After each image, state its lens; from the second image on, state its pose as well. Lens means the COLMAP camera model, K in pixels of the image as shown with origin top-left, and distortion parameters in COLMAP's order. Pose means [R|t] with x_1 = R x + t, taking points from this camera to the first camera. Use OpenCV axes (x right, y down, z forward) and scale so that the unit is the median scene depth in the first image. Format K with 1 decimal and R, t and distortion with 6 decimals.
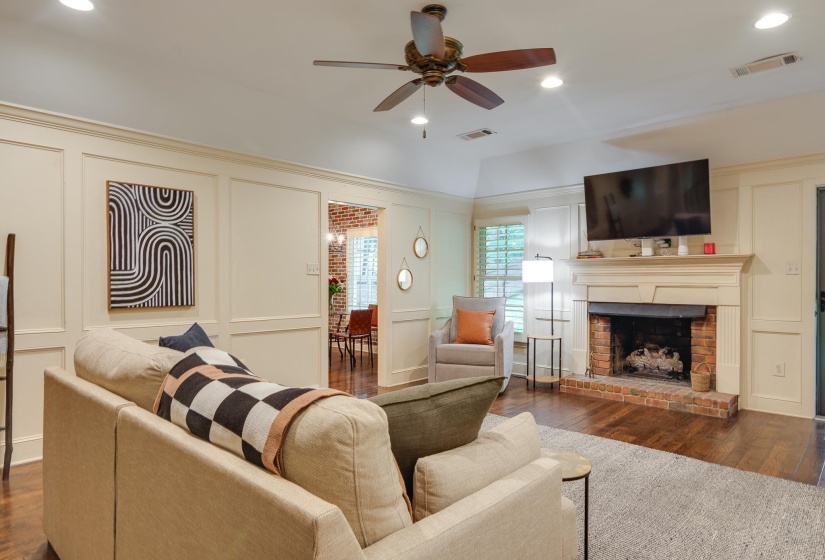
lens RADIAL K [[509.9, 0, 420.2], [0, 509.9, 281.0], [0, 0, 1]] dist [0.002851, 0.001203]
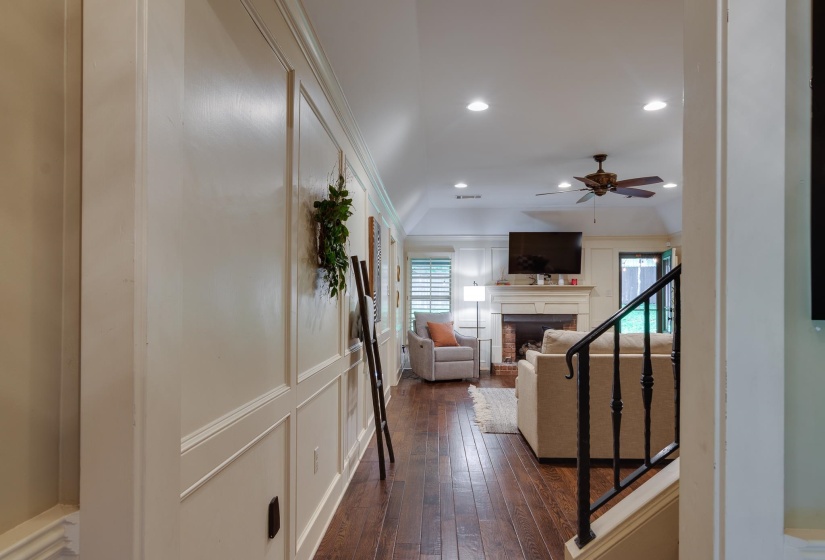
lens RADIAL K [[509.9, 0, 433.1], [0, 509.9, 293.5], [0, 0, 1]] dist [0.002851, 0.001203]
pose [[0.753461, 0.009236, 0.657428, -0.854495], [-0.001978, 0.999929, -0.011781, -0.001971], [-0.657490, 0.007577, 0.753425, -0.000351]]
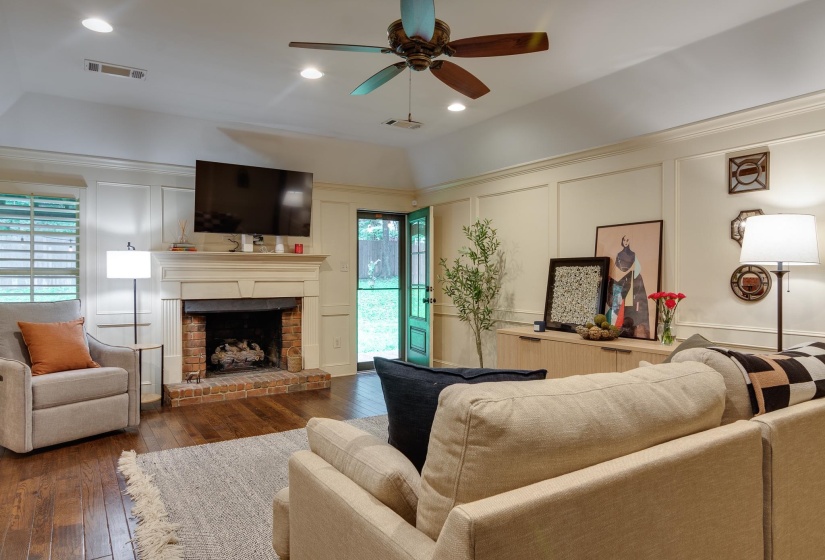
lens RADIAL K [[509.9, 0, 404.5], [0, 509.9, 277.2], [0, 0, 1]] dist [0.002851, 0.001203]
pose [[0.264846, -0.003844, 0.964283, -0.446104], [-0.000455, 0.999991, 0.004111, -0.002769], [-0.964291, -0.001527, 0.264842, 0.410782]]
